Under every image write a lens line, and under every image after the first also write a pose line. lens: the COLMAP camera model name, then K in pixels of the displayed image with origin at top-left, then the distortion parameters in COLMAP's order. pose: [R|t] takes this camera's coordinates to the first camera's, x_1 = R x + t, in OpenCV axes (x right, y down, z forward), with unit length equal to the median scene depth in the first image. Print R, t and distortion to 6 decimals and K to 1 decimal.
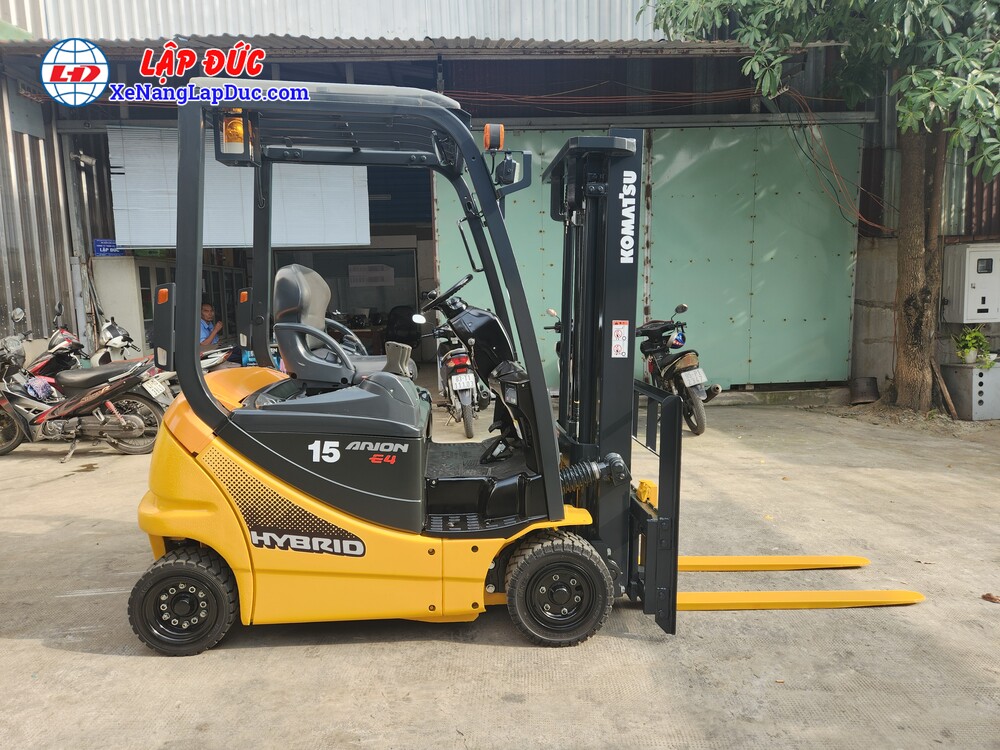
lens RADIAL K [[664.2, 0, 494.7], [0, 664.2, 375.6], [0, 0, 1]] dist [0.069420, -0.056291]
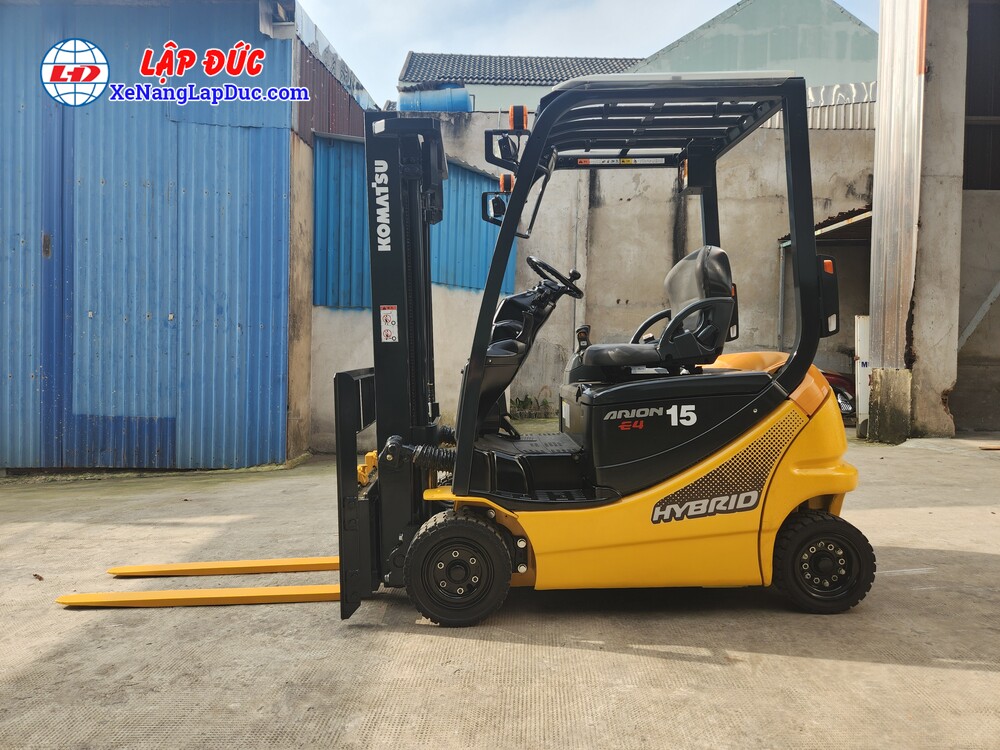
lens RADIAL K [[664.2, 0, 494.7], [0, 664.2, 375.6], [0, 0, 1]] dist [0.069420, -0.056291]
pose [[-0.999020, 0.010445, 0.043008, -0.032255], [0.016808, 0.988490, 0.150347, -0.155405], [-0.040943, 0.150922, -0.987697, 2.377559]]
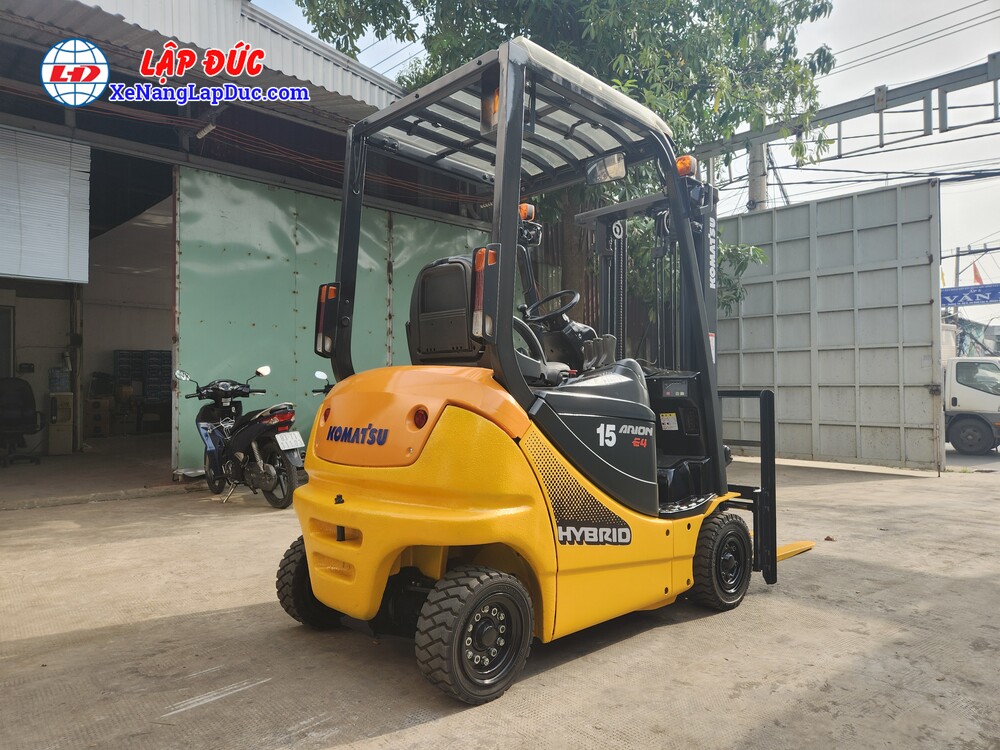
lens RADIAL K [[667.0, 0, 494.2], [0, 667.0, 377.8], [0, 0, 1]] dist [0.074546, -0.068286]
pose [[0.771767, 0.029005, 0.635243, -0.972721], [0.067446, 0.989591, -0.127125, 0.139382], [-0.632318, 0.140955, 0.761778, 0.336572]]
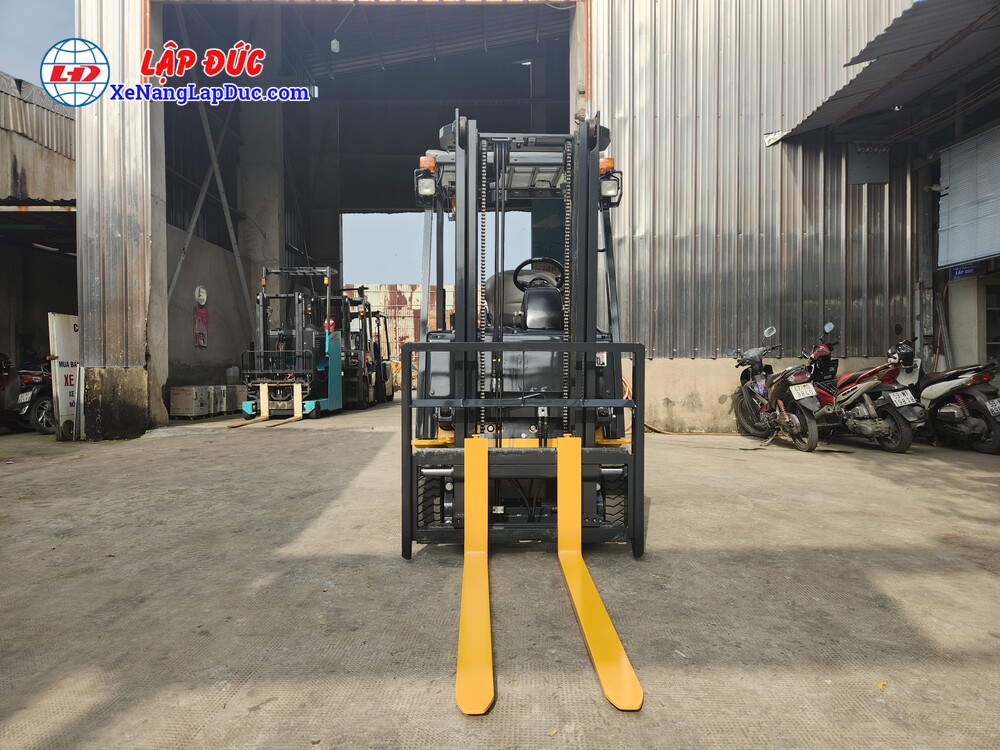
lens RADIAL K [[666.7, 0, 500.4], [0, 666.7, 372.4], [0, 0, 1]] dist [0.075840, -0.063329]
pose [[-0.040202, 0.020628, -0.998979, 1.414463], [-0.115355, 0.993006, 0.025147, 0.036788], [0.992510, 0.116248, -0.037541, 1.209713]]
